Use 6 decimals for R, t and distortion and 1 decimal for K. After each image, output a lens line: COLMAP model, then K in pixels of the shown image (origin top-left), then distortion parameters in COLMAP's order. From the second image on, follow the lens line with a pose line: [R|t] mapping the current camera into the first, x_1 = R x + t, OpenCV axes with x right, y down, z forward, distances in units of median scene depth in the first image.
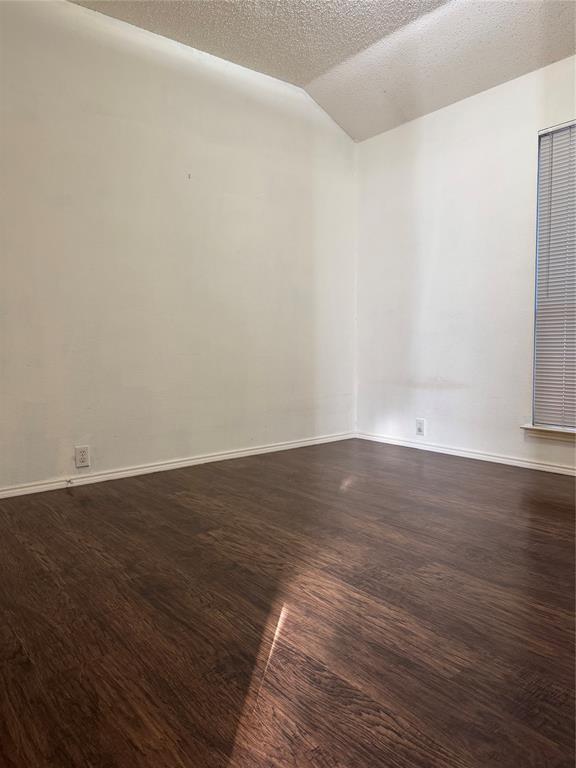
lens RADIAL K [[544.1, 0, 286.8], [0, 544.1, 385.3], [0, 0, 1]] dist [0.058493, -0.064395]
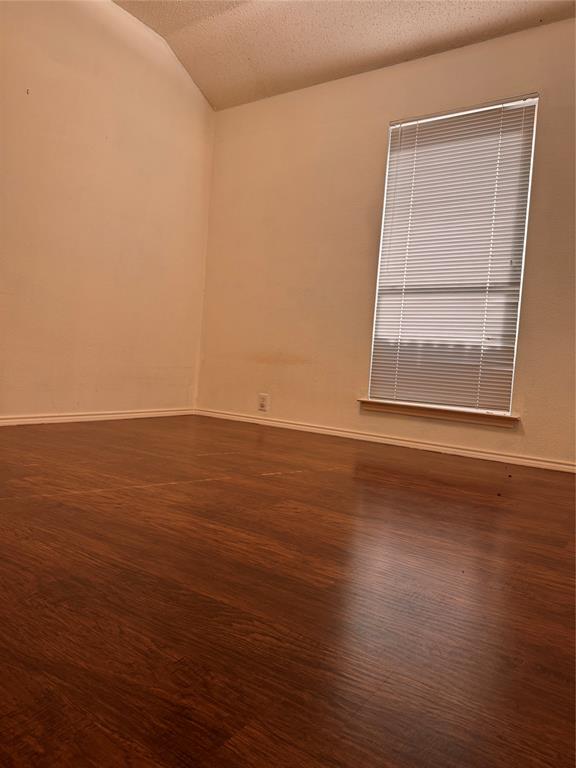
lens RADIAL K [[540.8, 0, 283.0], [0, 540.8, 381.0], [0, 0, 1]] dist [0.040055, -0.053874]
pose [[0.950446, 0.074378, 0.301862, -0.052972], [-0.067087, 0.997152, -0.034464, 0.211714], [-0.303565, 0.012505, 0.952729, 0.162644]]
